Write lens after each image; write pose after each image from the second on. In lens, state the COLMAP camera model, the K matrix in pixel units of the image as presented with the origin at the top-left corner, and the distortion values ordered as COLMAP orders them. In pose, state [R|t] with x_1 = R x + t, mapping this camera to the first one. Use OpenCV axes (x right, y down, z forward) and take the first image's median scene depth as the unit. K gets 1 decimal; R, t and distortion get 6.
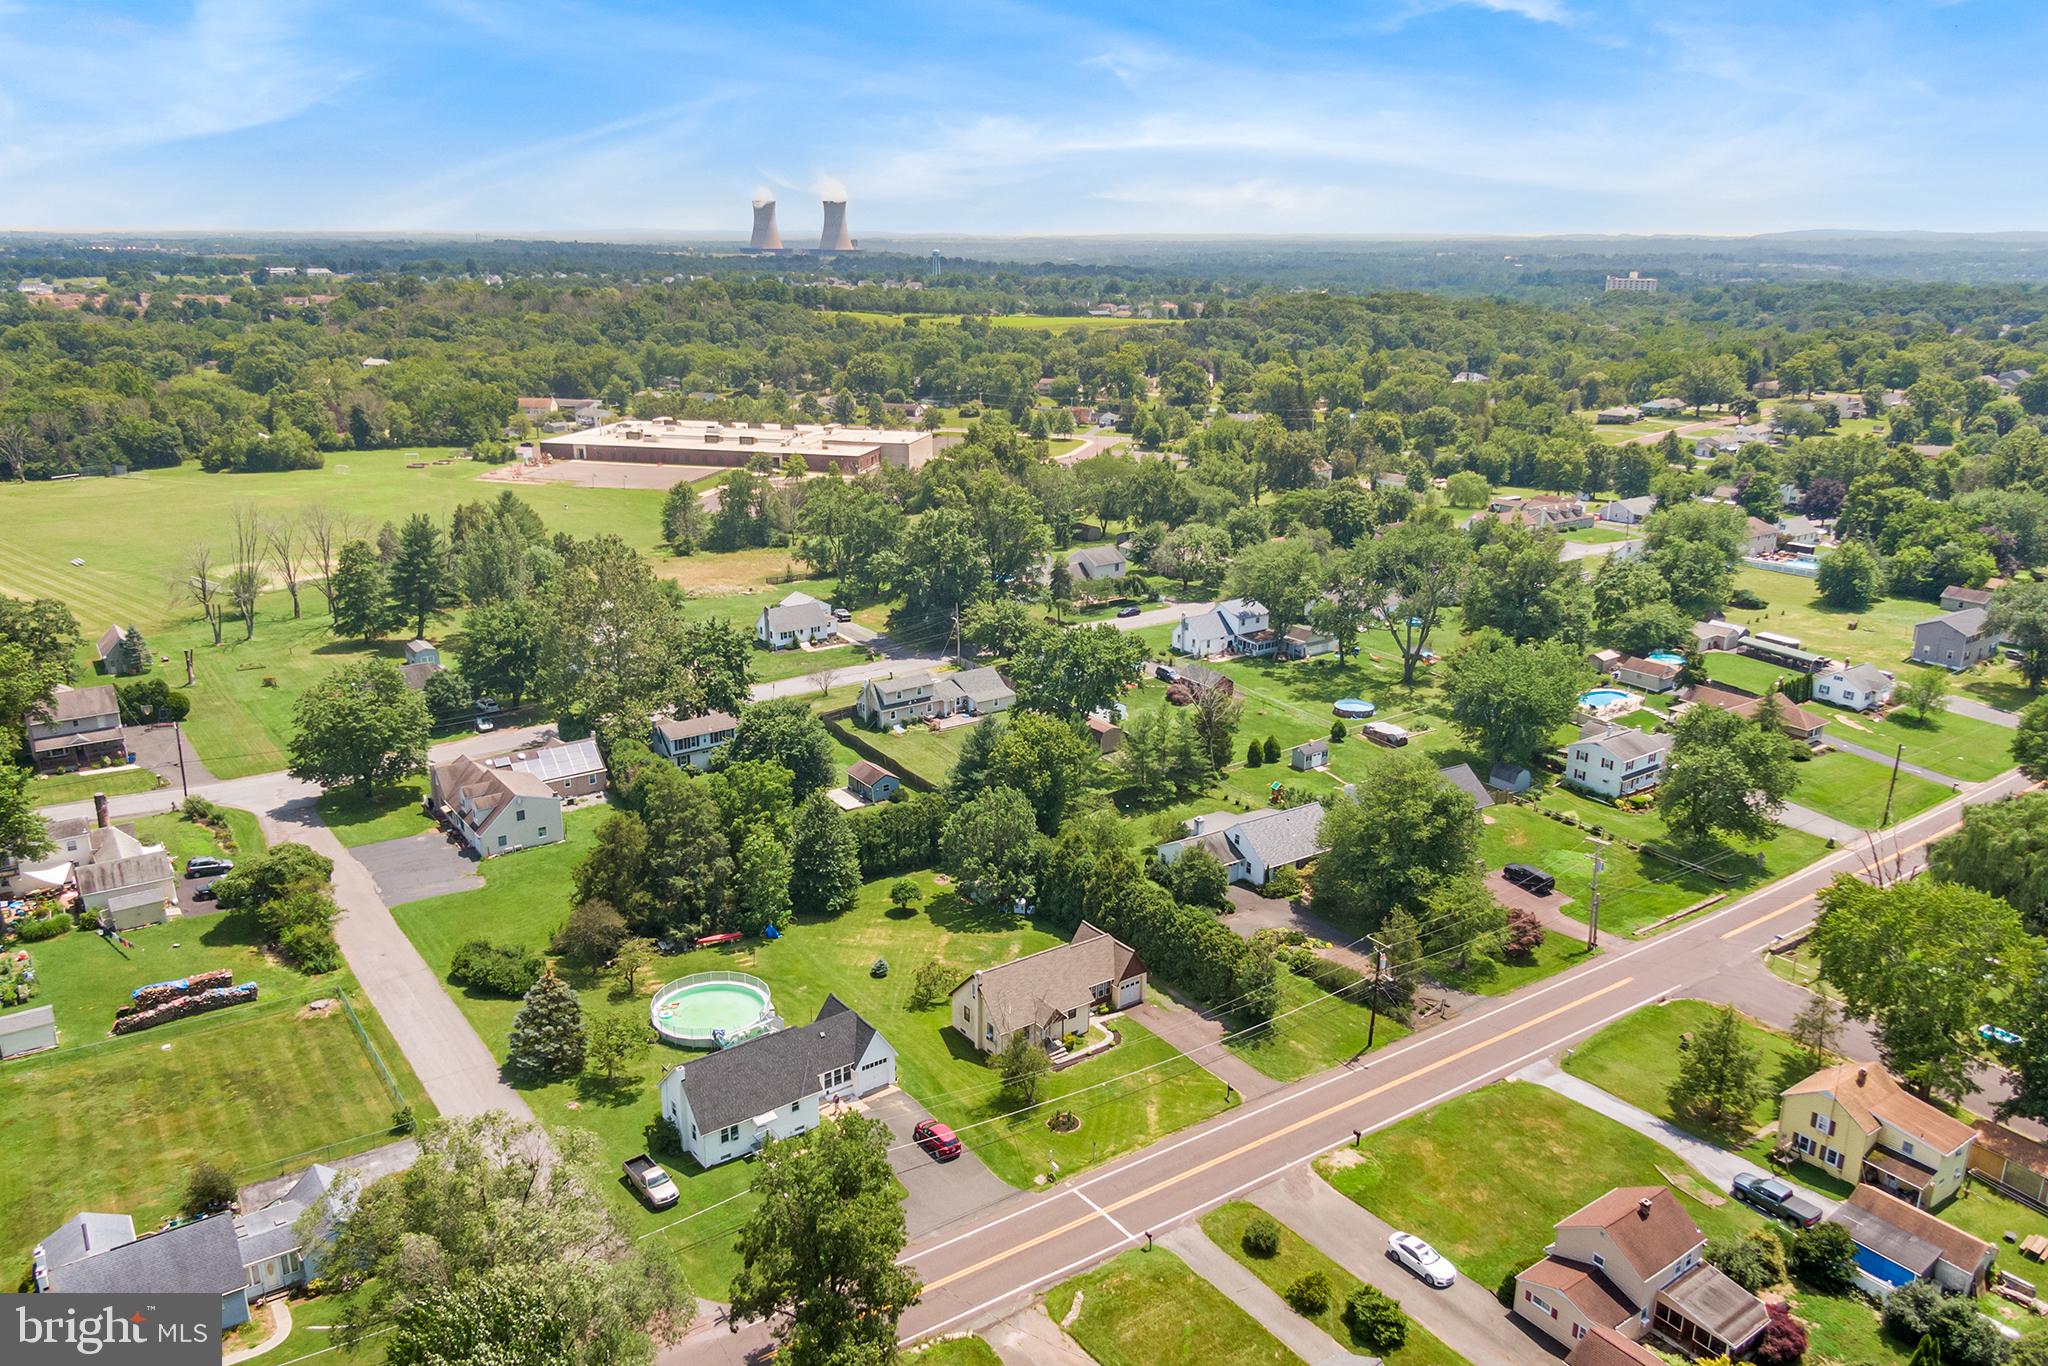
lens RADIAL K [[1440.0, 0, 1024.0], [0, 1440.0, 683.0], [0, 0, 1]] dist [0.059473, -0.107647]
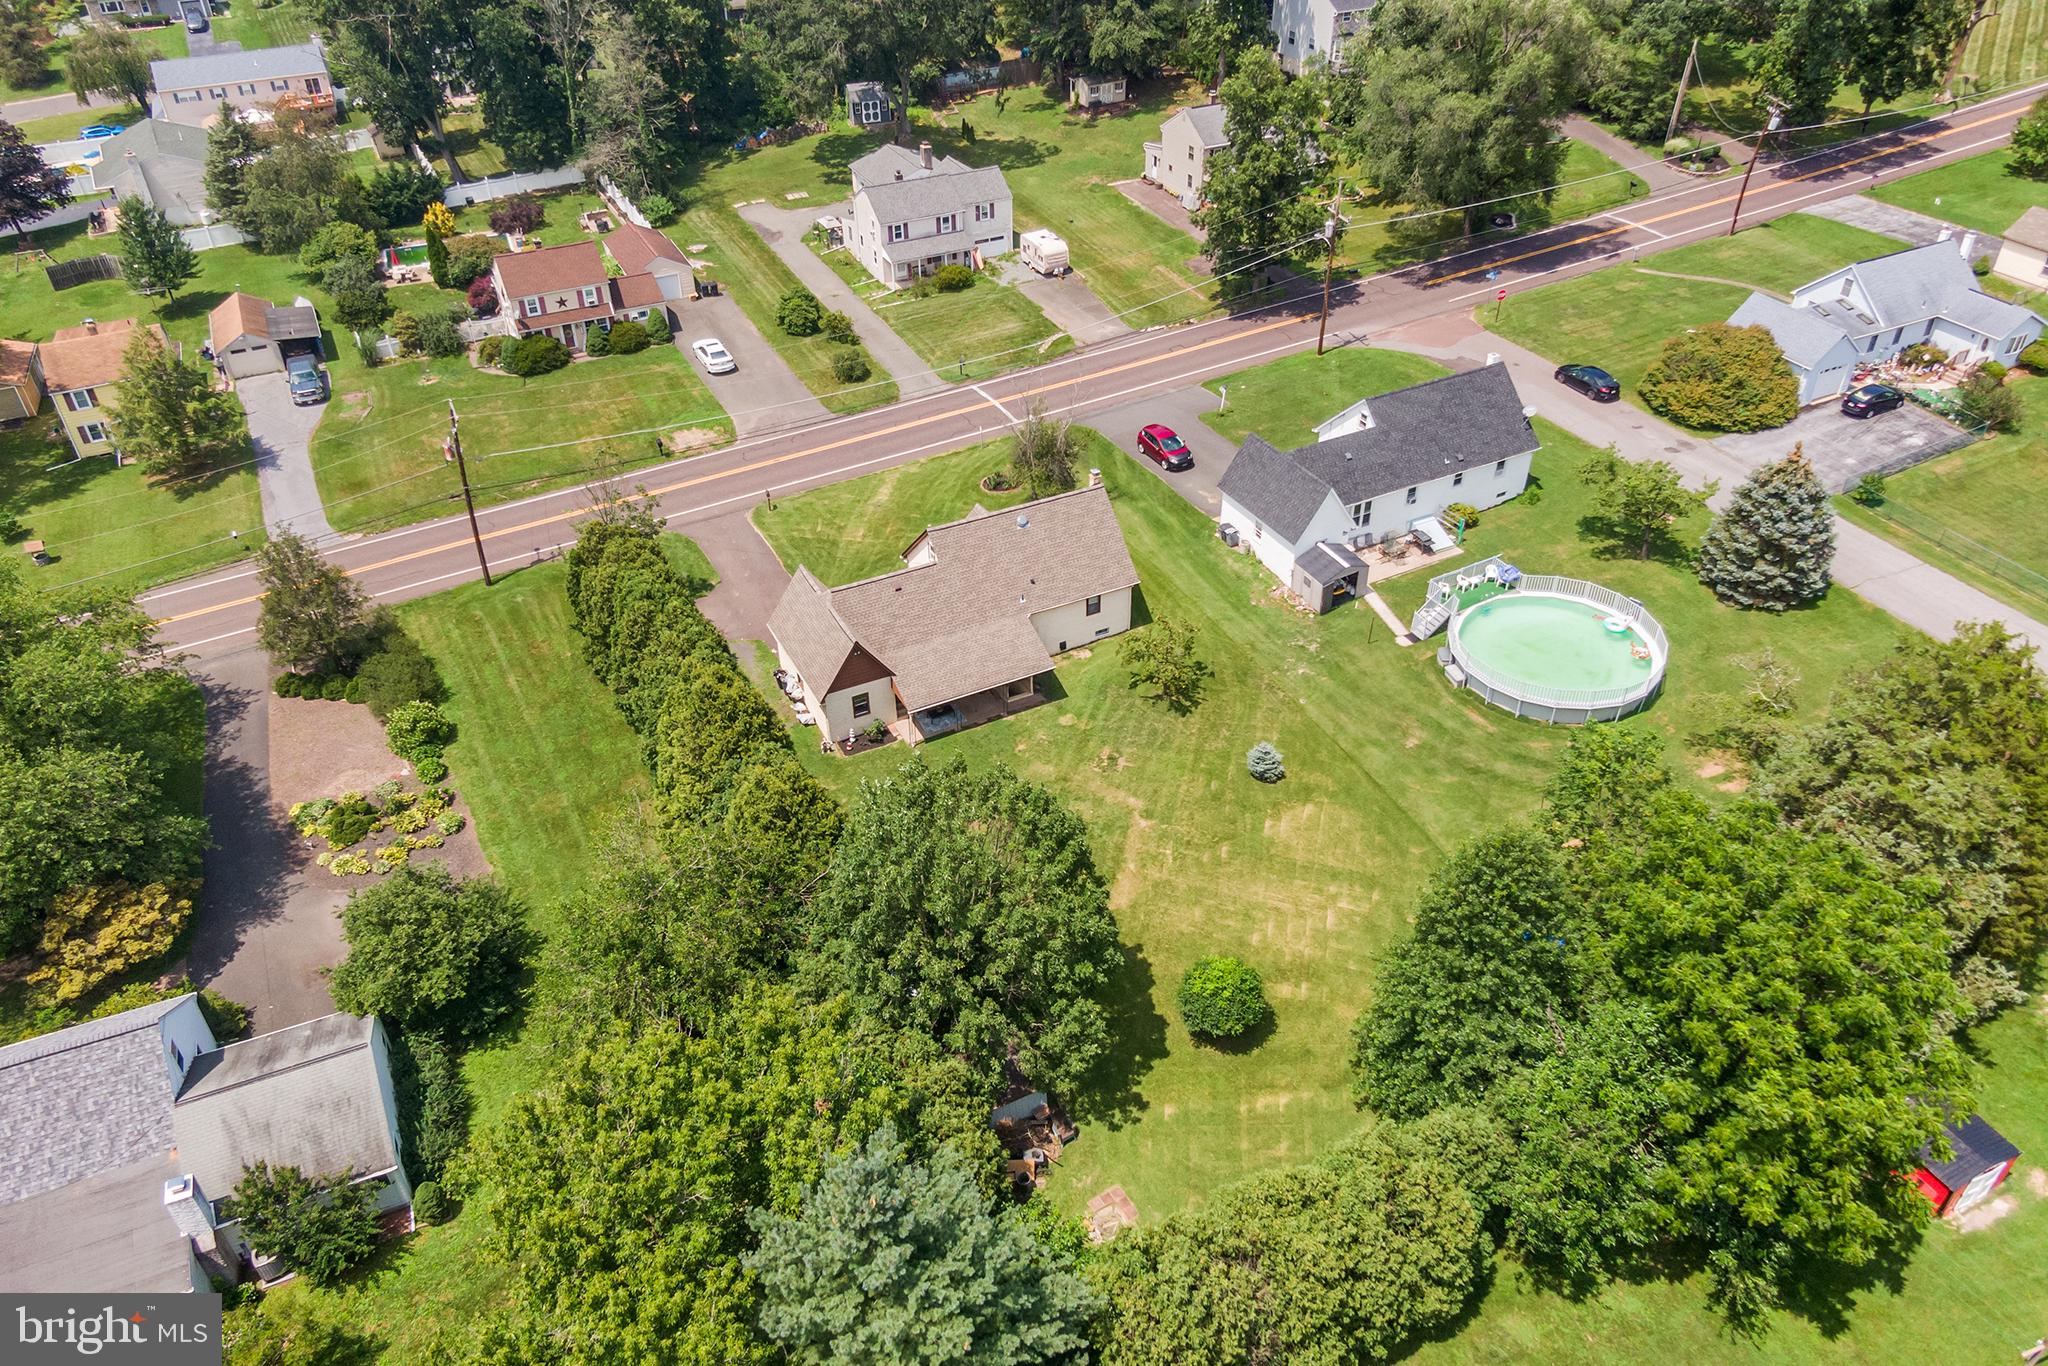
lens RADIAL K [[1466.7, 0, 1024.0], [0, 1466.7, 683.0], [0, 0, 1]] dist [0.025470, -0.037363]
pose [[-0.988643, -0.065440, 0.135289, -0.080260], [0.067770, 0.609367, 0.789987, -0.202435], [-0.134137, 0.790183, -0.598011, 1.226329]]
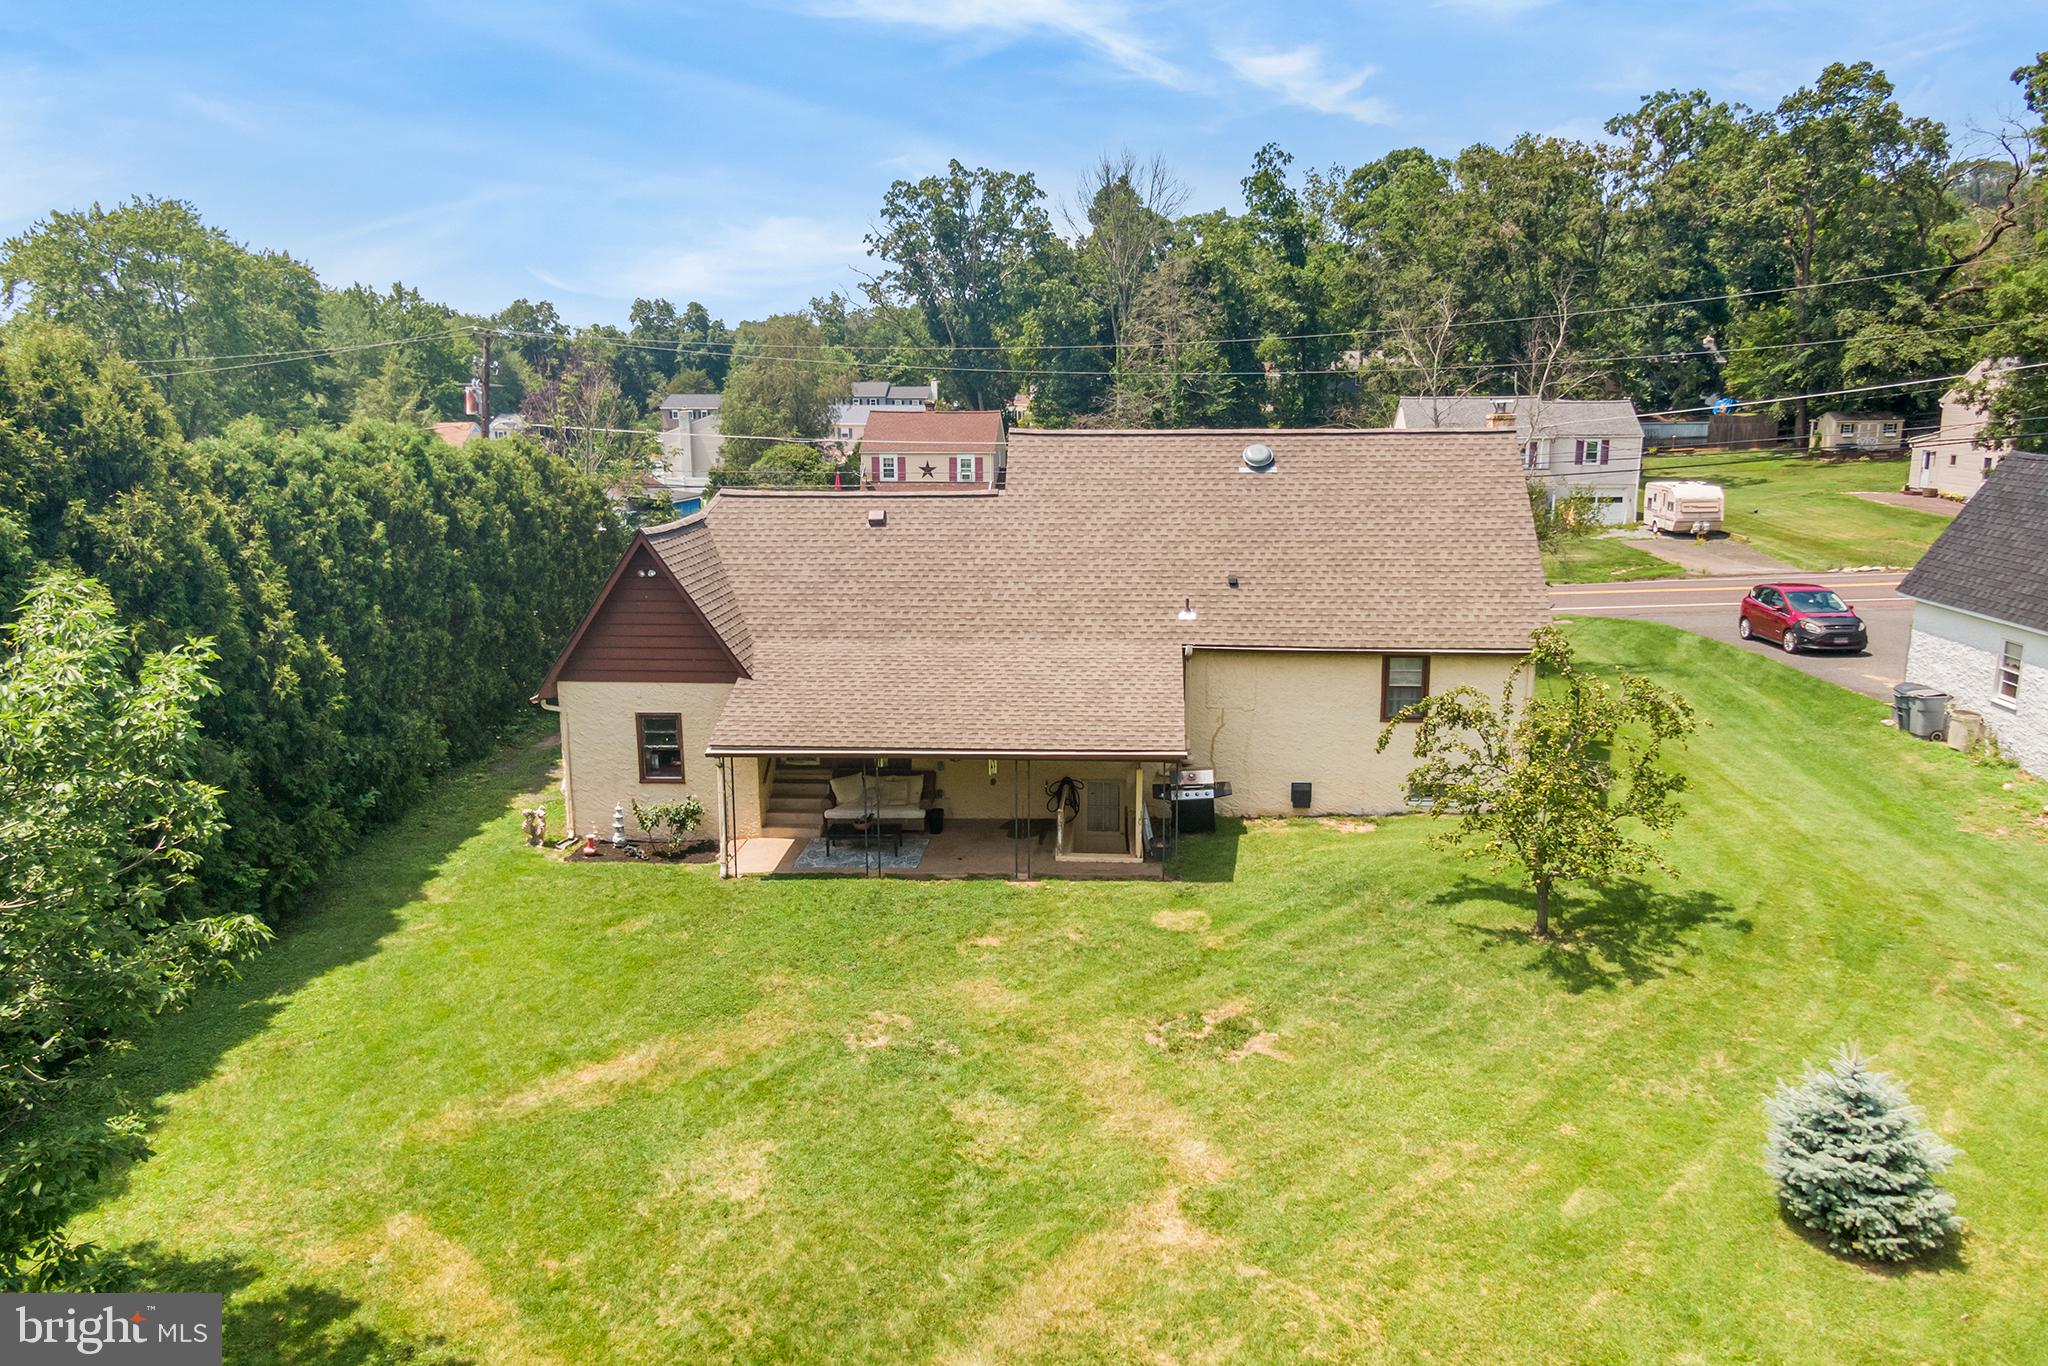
lens RADIAL K [[1484.8, 0, 1022.0], [0, 1484.8, 705.4], [0, 0, 1]] dist [0.036841, -0.070651]
pose [[-0.777244, -0.128549, 0.615928, -0.107983], [0.177908, 0.894061, 0.411101, 0.109645], [-0.603524, 0.429104, -0.672033, 1.043018]]
